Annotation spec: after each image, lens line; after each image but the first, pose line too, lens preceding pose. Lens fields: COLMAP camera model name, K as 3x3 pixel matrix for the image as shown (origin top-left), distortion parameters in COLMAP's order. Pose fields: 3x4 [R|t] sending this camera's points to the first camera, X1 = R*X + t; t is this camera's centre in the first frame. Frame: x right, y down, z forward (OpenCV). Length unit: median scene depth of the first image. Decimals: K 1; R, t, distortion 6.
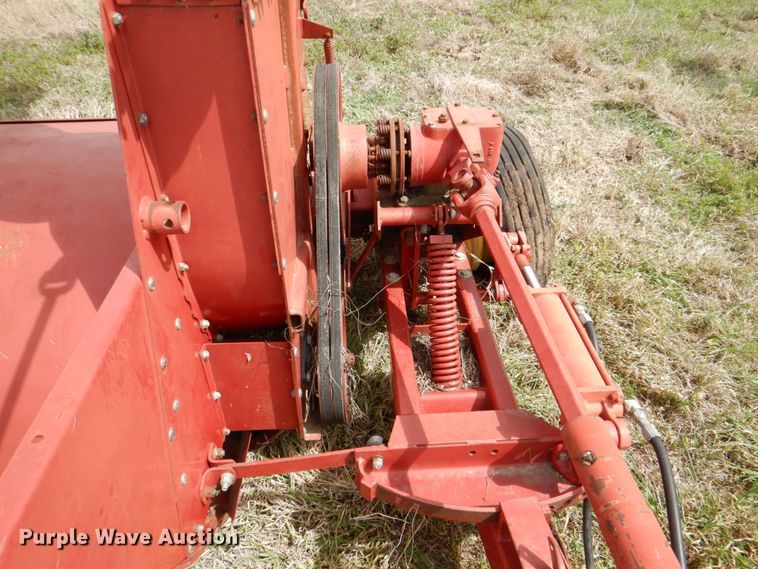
lens RADIAL K [[550.4, 0, 374.8], [0, 550.4, 286.1], [0, 0, 1]] dist [0.000857, -0.002415]
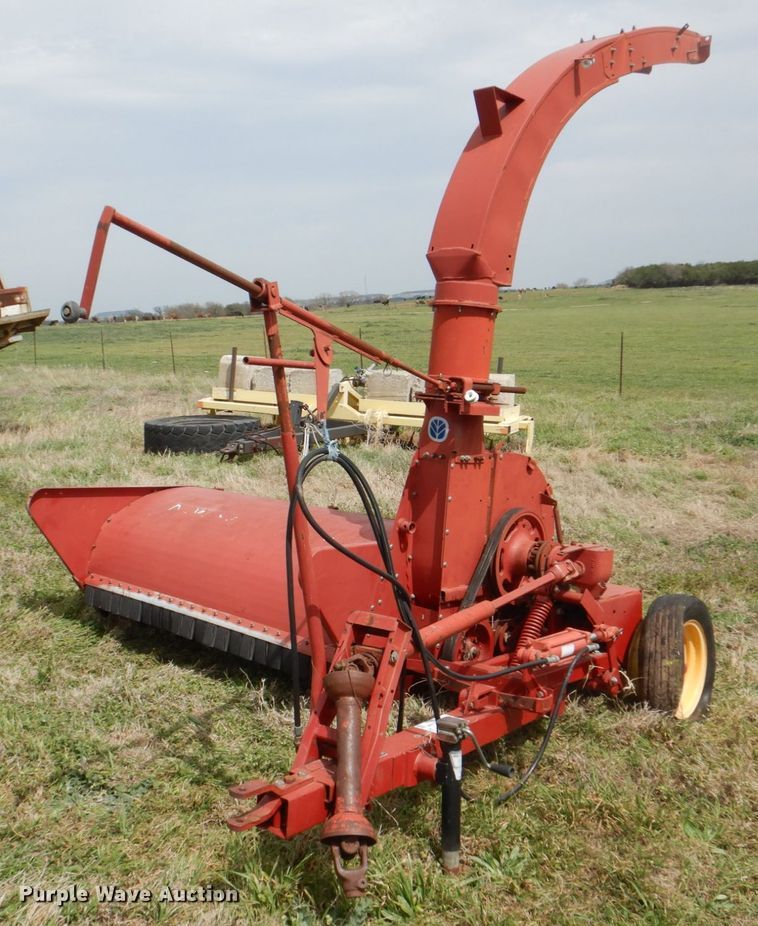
lens RADIAL K [[1004.8, 0, 294.9], [0, 1004.8, 464.9], [0, 0, 1]] dist [0.009281, 0.031920]
pose [[0.687831, 0.106310, -0.718044, 1.834789], [-0.485155, 0.803134, -0.345834, 1.069237], [0.539920, 0.586238, 0.603997, -1.633192]]
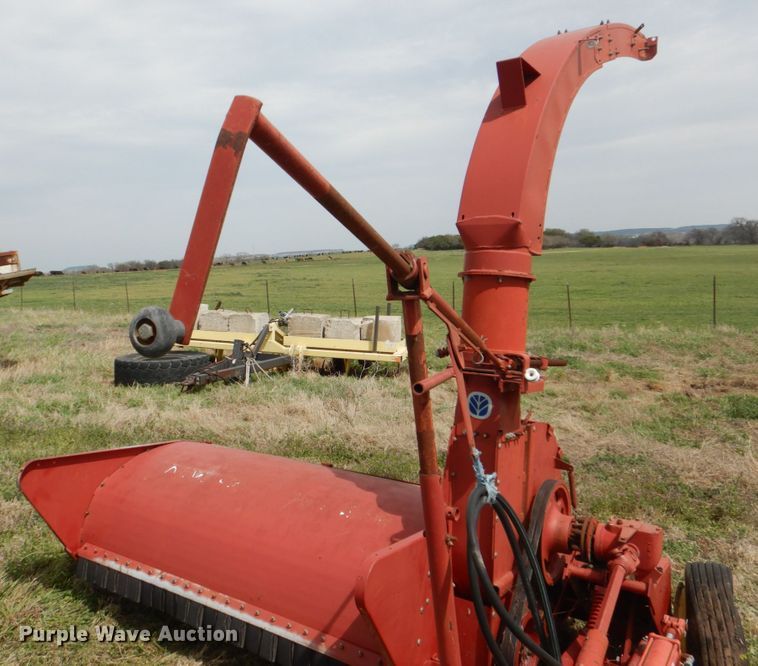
lens RADIAL K [[684.1, 0, 299.7], [0, 684.1, 294.5], [0, 0, 1]] dist [0.008690, 0.012130]
pose [[0.779651, 0.020384, -0.625882, 0.673032], [-0.415420, 0.764719, -0.492576, 0.620555], [0.468583, 0.644041, 0.604682, -1.217151]]
